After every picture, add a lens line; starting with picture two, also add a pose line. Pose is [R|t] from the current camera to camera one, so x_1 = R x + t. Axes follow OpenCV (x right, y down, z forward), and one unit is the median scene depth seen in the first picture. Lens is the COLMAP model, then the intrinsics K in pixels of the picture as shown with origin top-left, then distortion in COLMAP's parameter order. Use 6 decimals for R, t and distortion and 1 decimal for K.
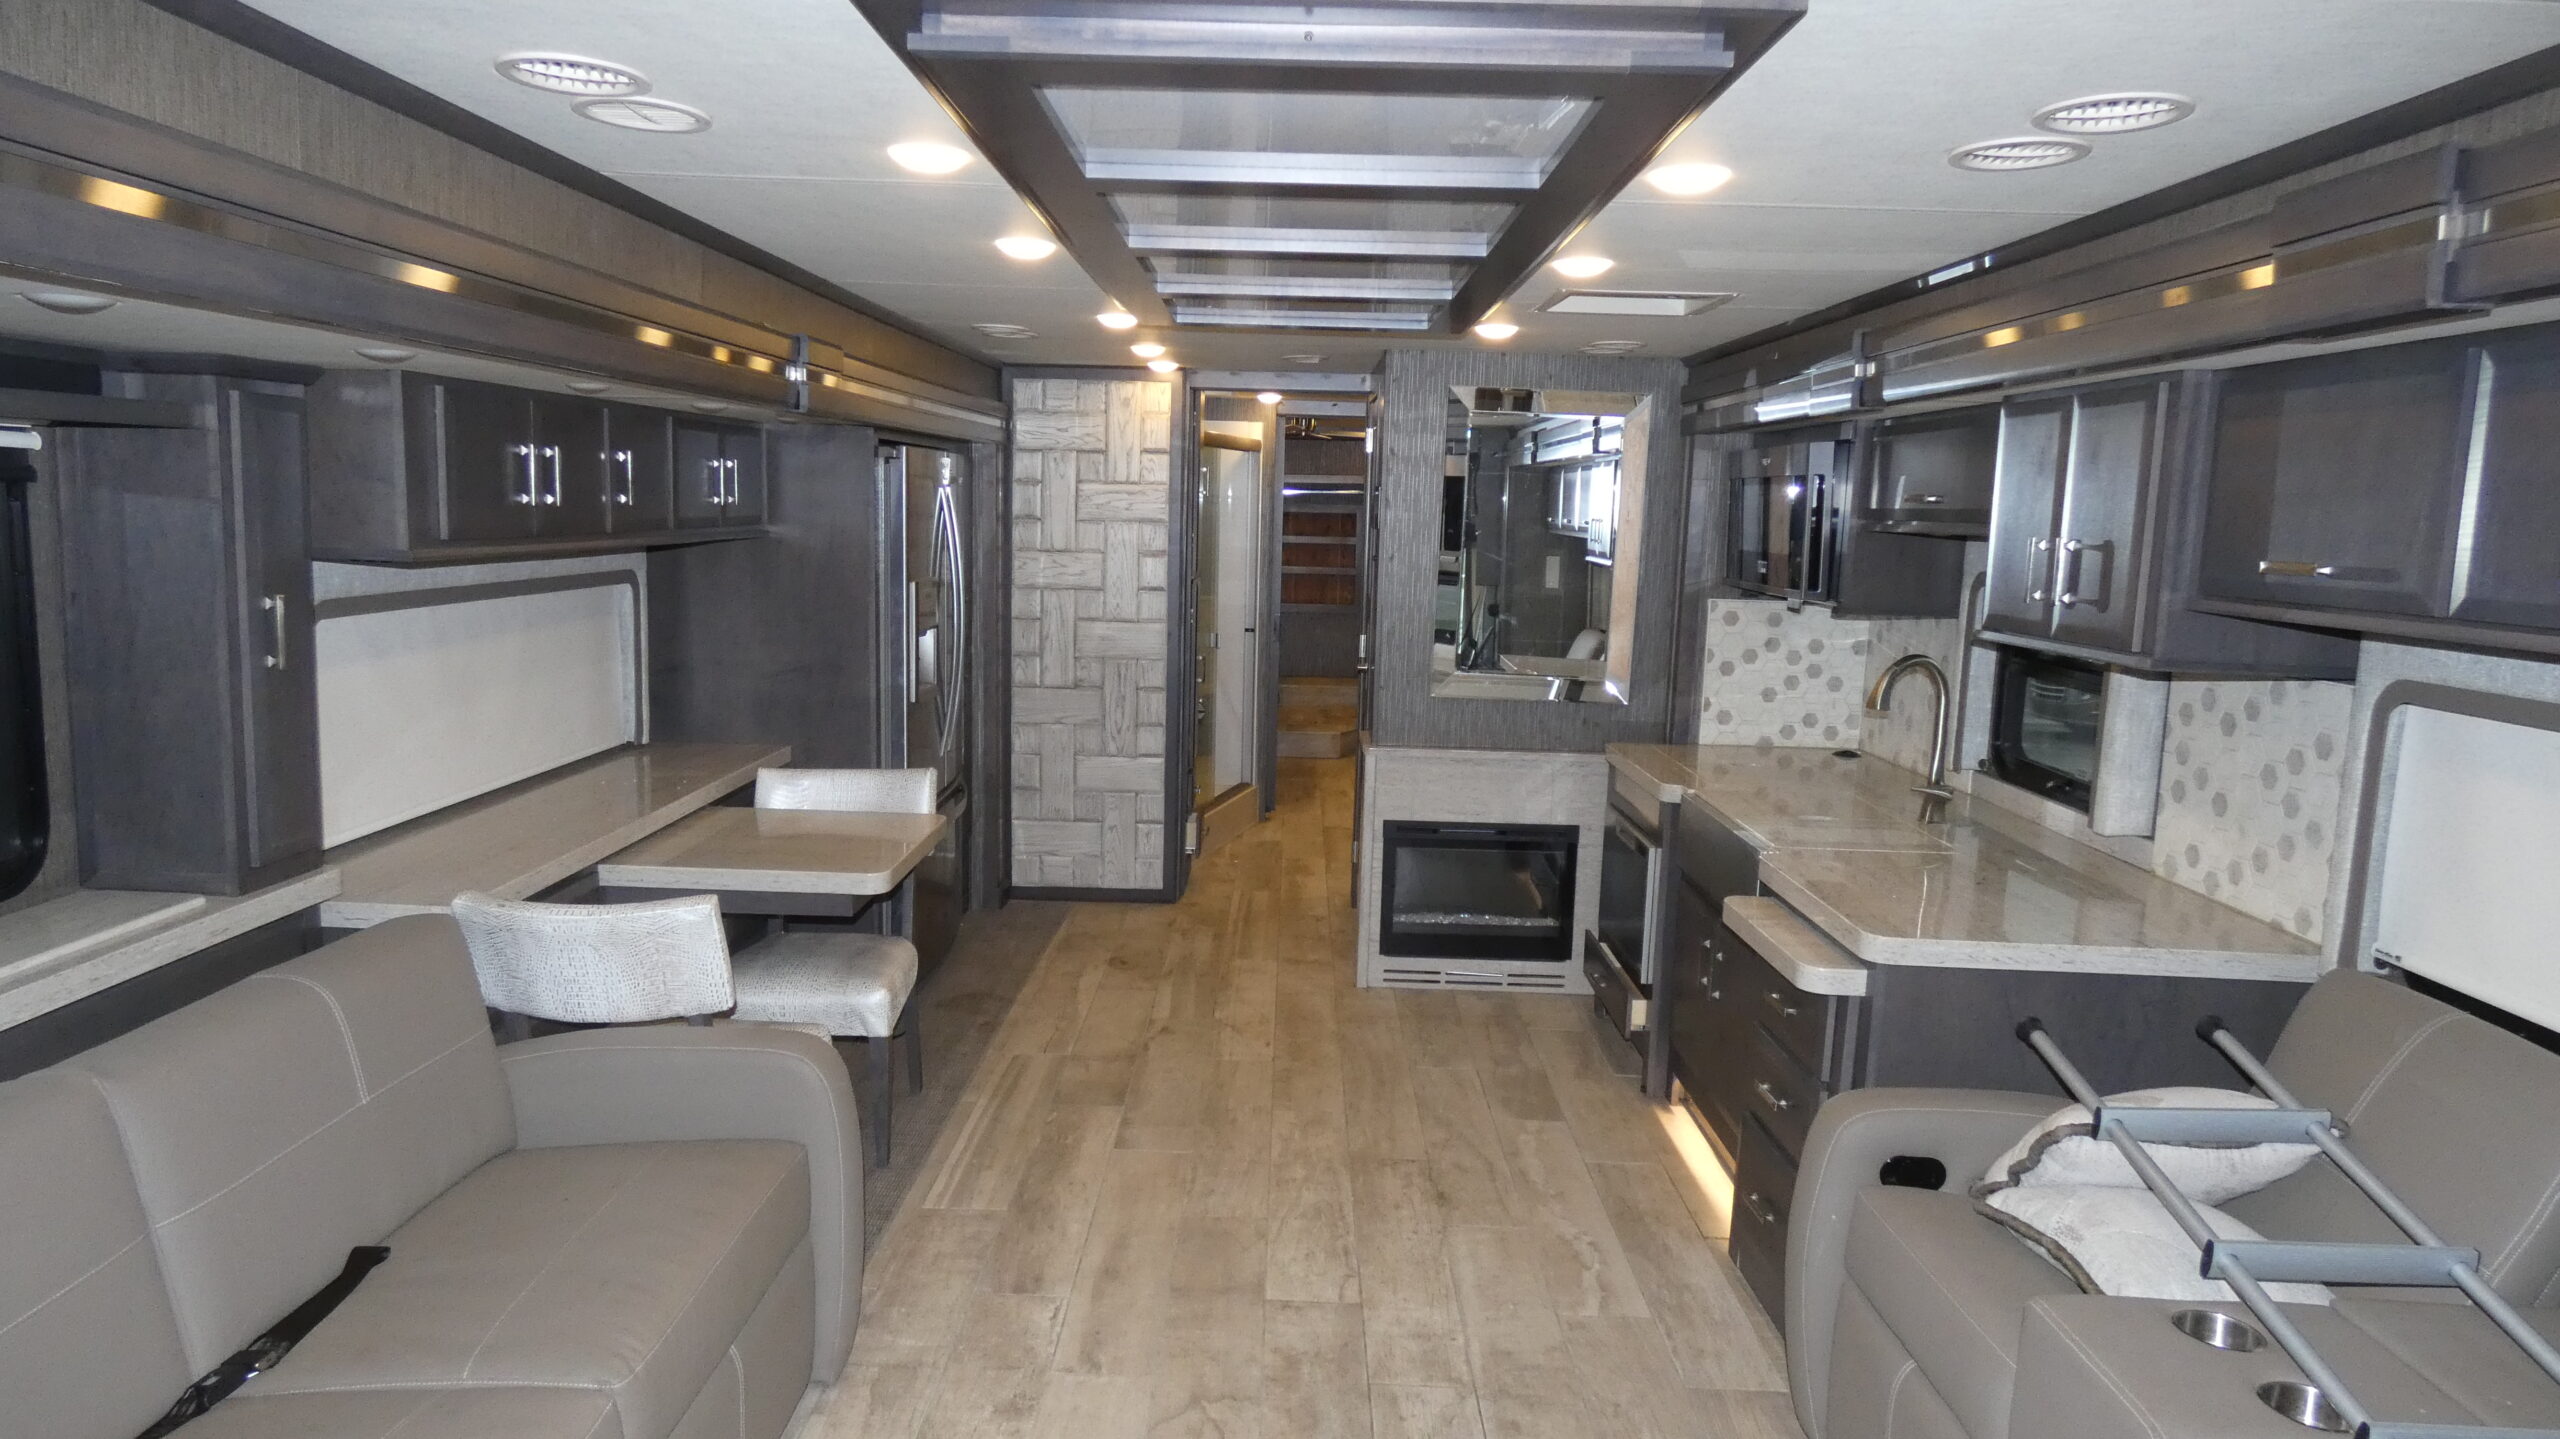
lens RADIAL K [[1531.3, 0, 1282.9], [0, 1531.3, 713.4], [0, 0, 1]] dist [-0.003764, 0.001552]
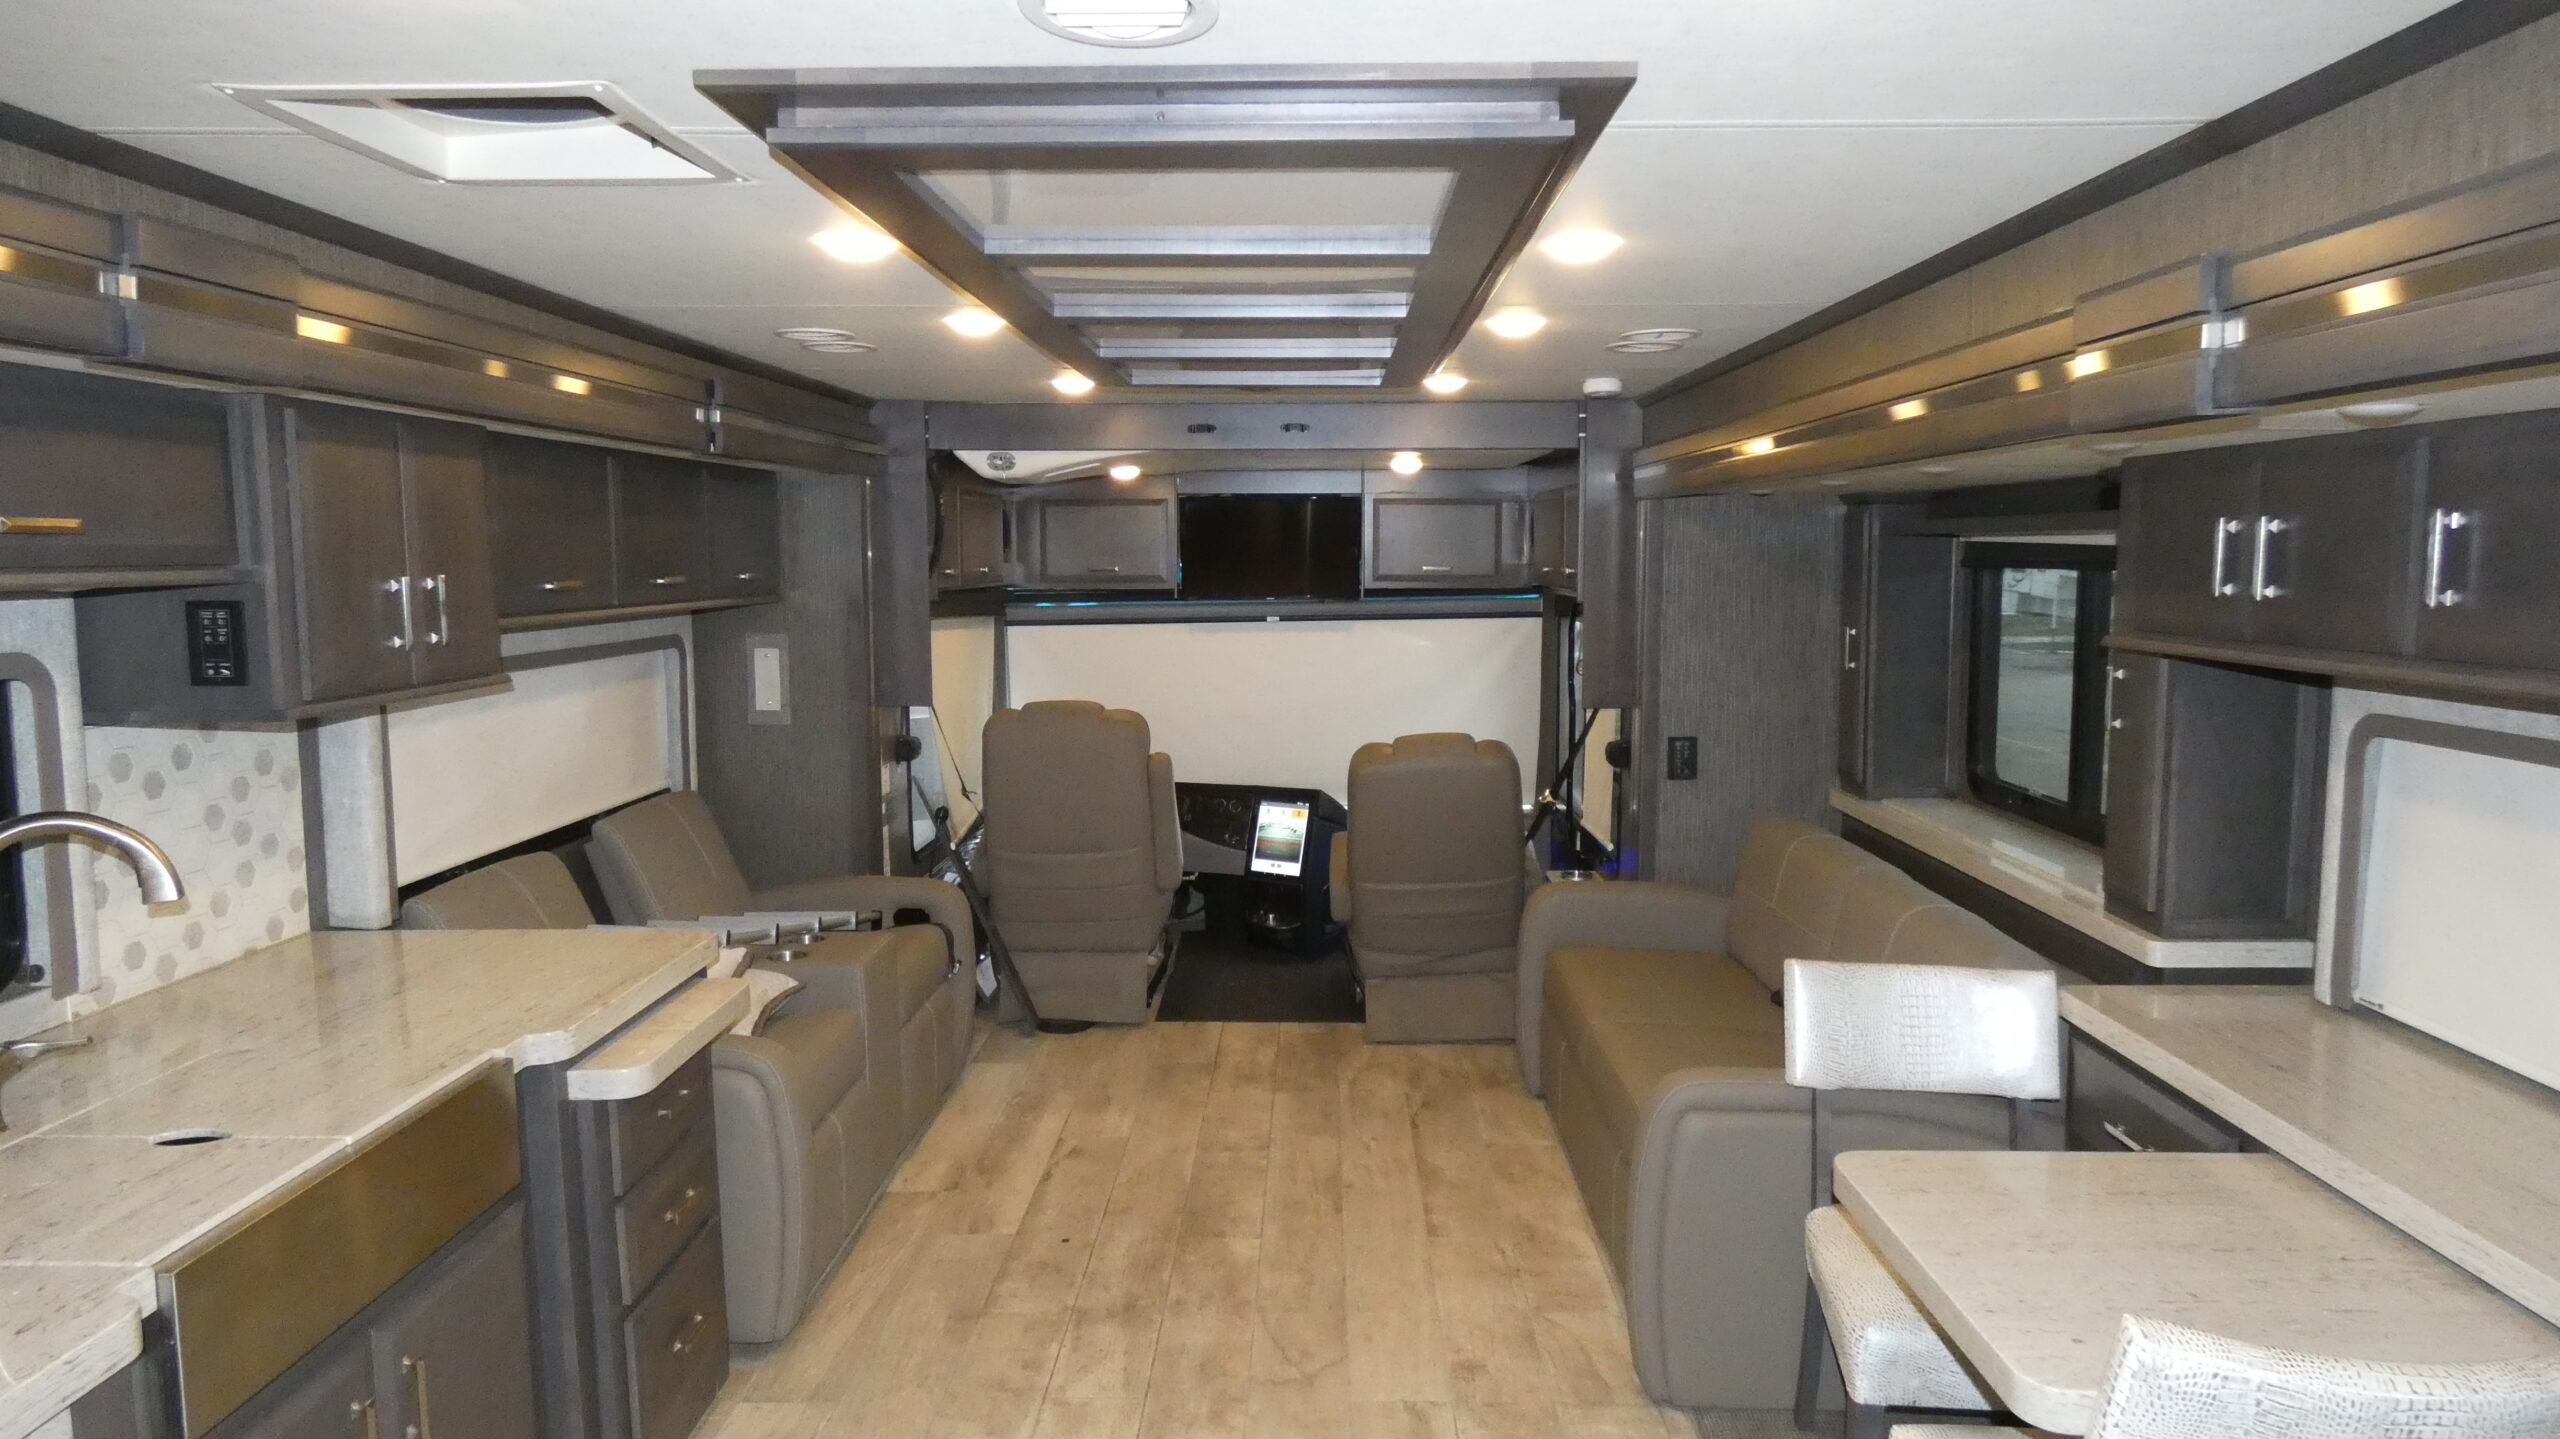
lens RADIAL K [[1531.3, 0, 1282.9], [0, 1531.3, 713.4], [0, 0, 1]] dist [-0.003764, 0.001552]
pose [[-0.999395, -0.030838, 0.016080, -0.028121], [-0.026034, 0.969917, 0.242041, -0.190234], [-0.023060, 0.241476, -0.970133, 1.329814]]
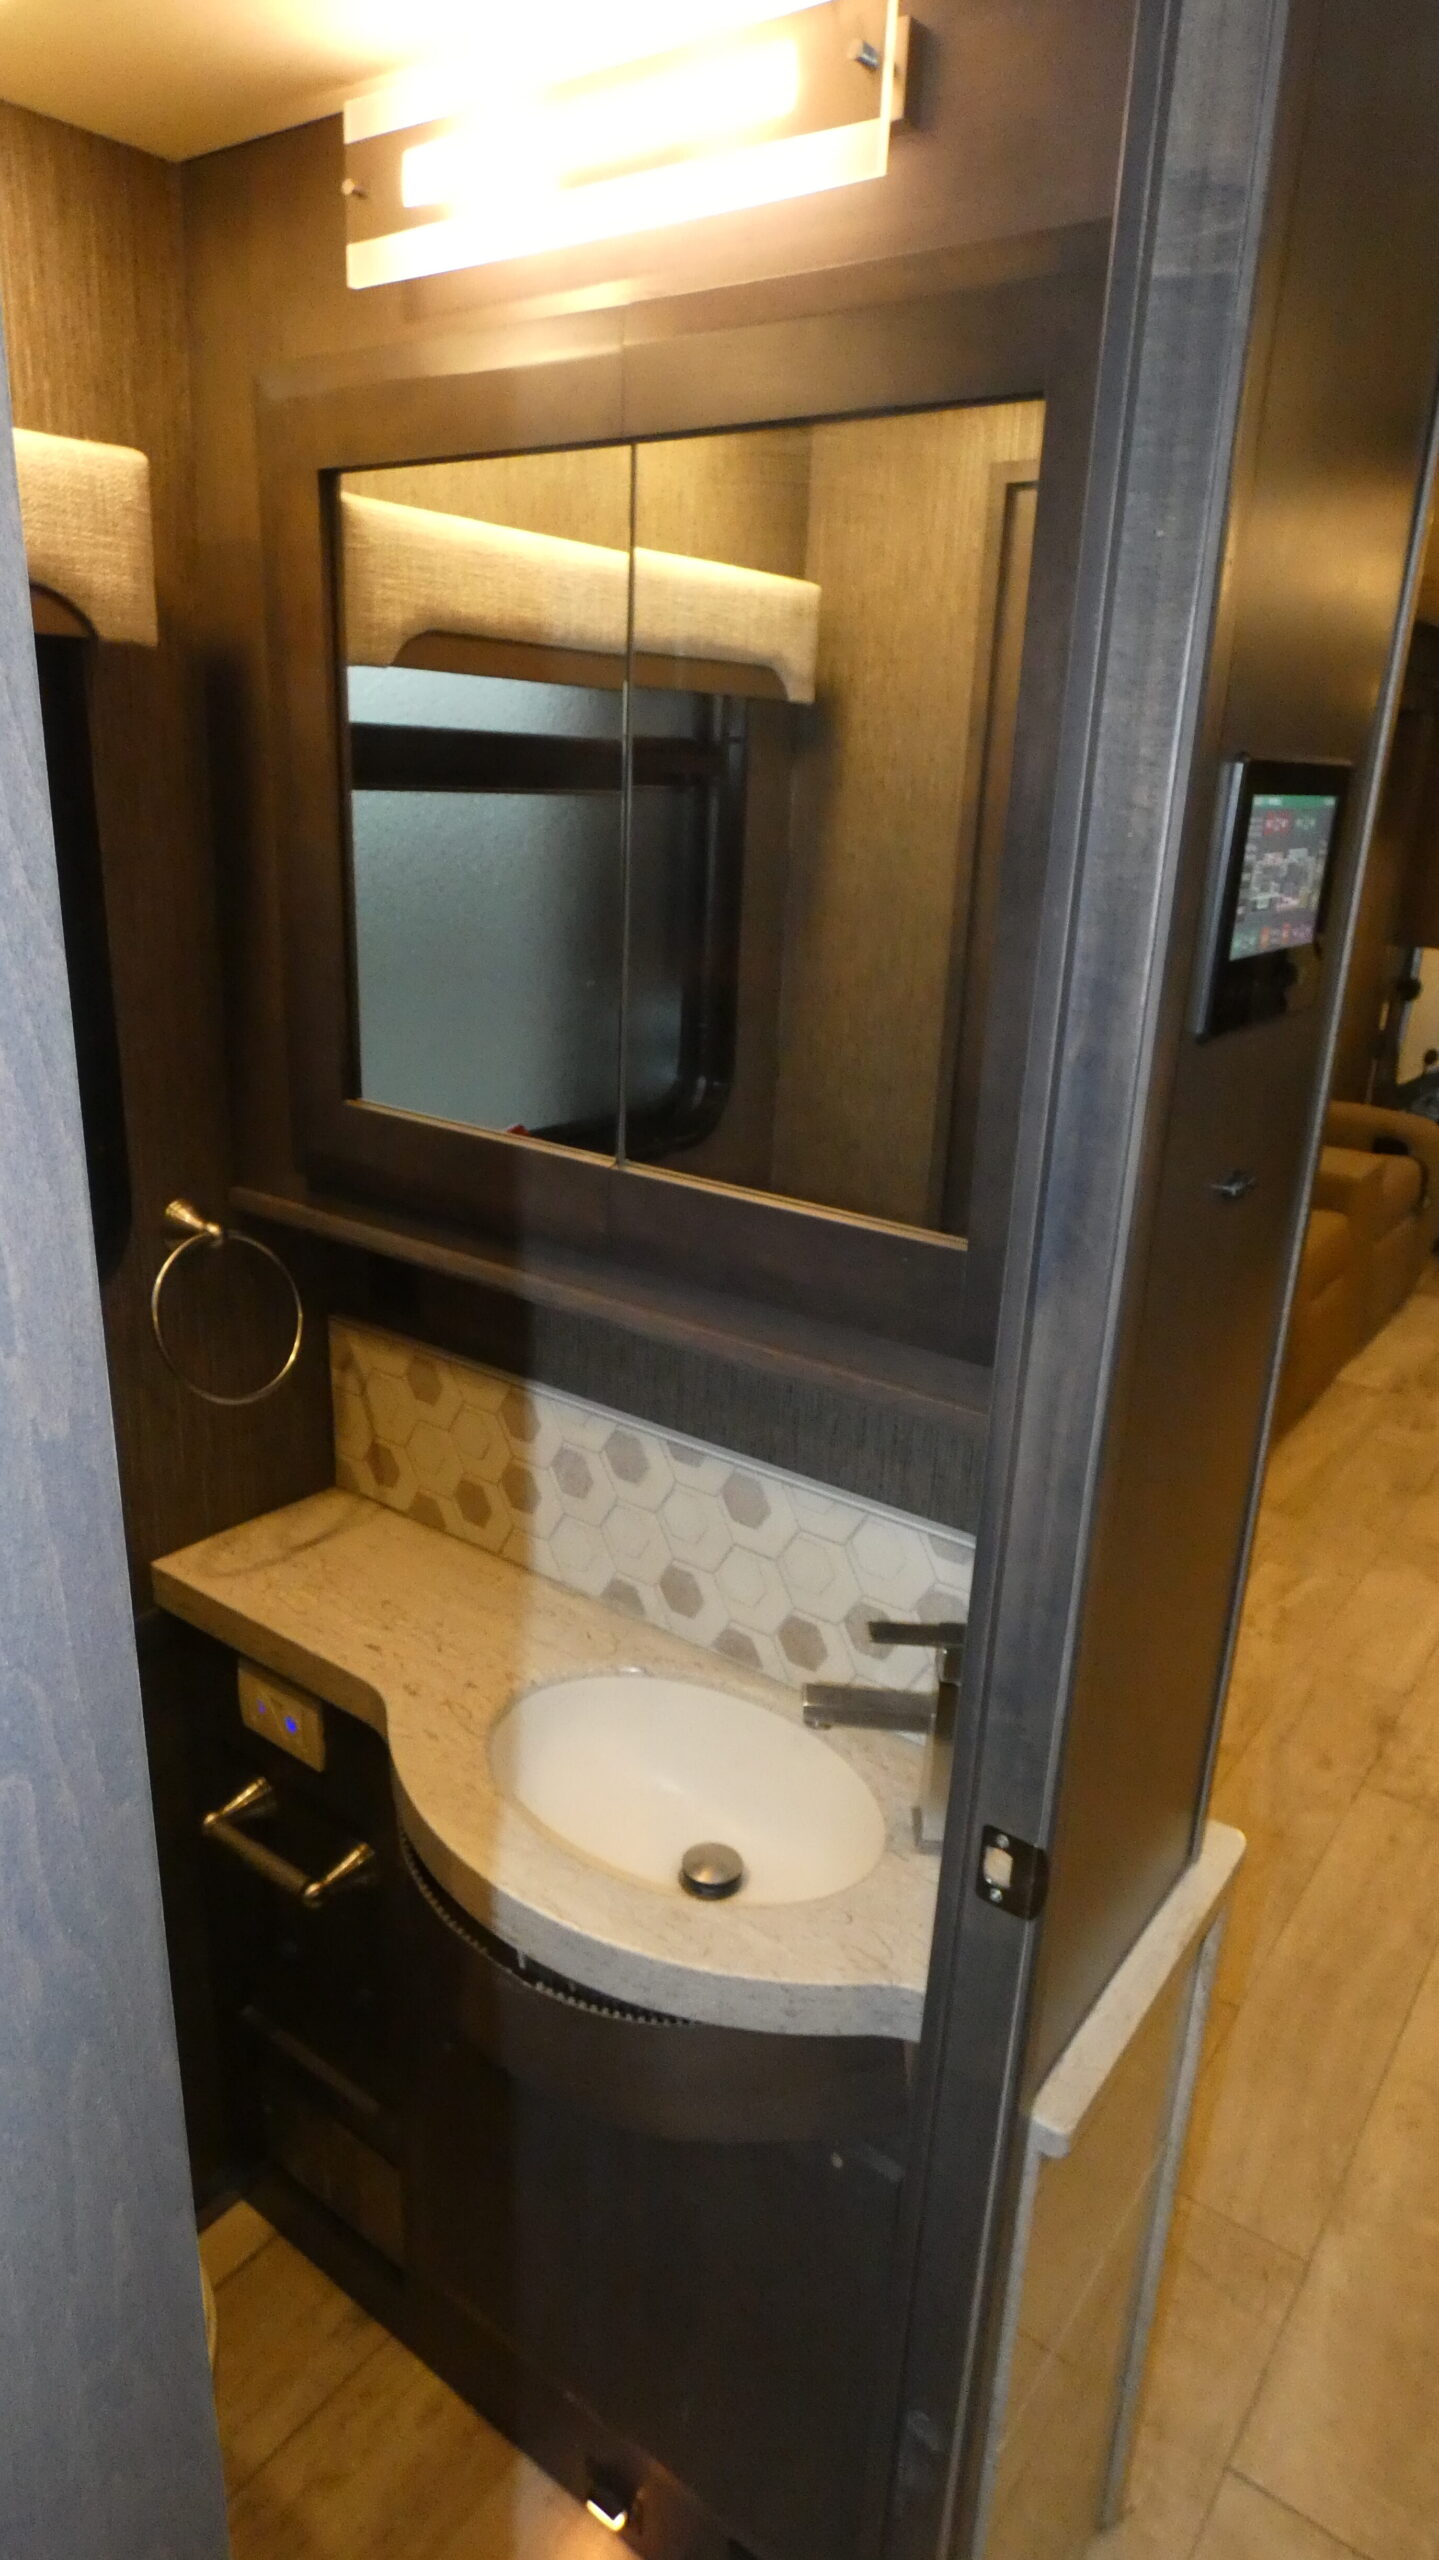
lens RADIAL K [[1542.2, 0, 719.5], [0, 1542.2, 1280.0], [0, 0, 1]] dist [-0.005609, 0.002246]
pose [[-0.807897, -0.250124, 0.533610, 0.012607], [0.018151, 0.894472, 0.446755, -0.224070], [-0.589044, 0.370617, -0.718102, 1.502331]]
